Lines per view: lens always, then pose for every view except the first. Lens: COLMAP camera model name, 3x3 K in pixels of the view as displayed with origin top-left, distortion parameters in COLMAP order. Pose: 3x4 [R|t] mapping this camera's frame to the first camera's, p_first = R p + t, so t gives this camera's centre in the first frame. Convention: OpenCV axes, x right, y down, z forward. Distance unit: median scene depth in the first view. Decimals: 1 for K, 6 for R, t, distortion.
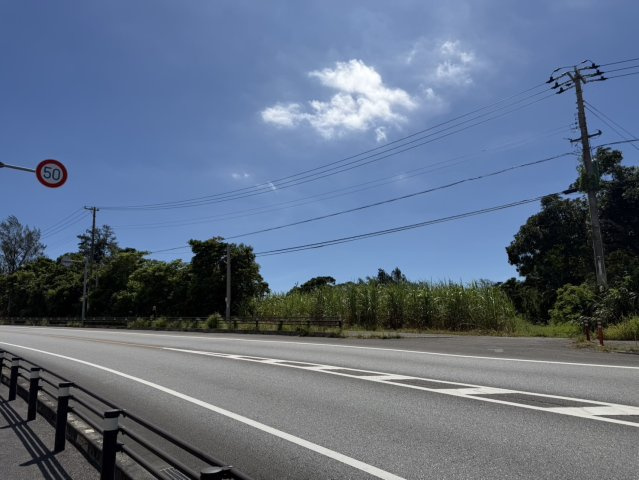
lens RADIAL K [[474.5, 0, 315.7], [0, 474.5, 255.7], [0, 0, 1]] dist [0.108108, -0.129103]
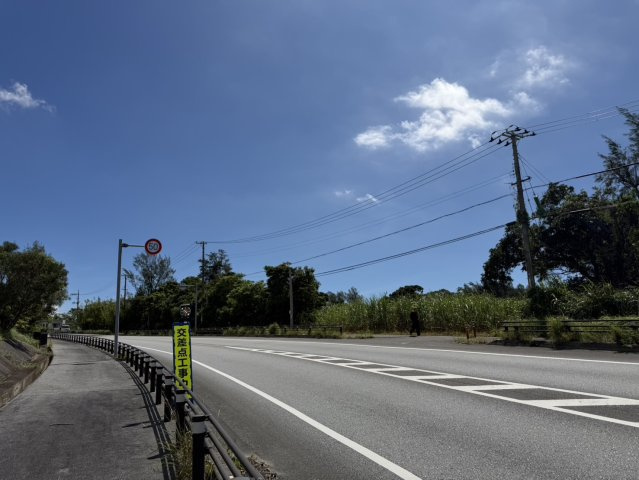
lens RADIAL K [[461.4, 0, 324.5], [0, 461.4, 241.5], [0, 0, 1]] dist [0.108666, -0.149411]
pose [[0.972312, -0.061900, -0.225341, 0.113214], [0.050830, 0.997213, -0.054605, -0.014490], [0.228093, 0.041638, 0.972749, -0.122078]]
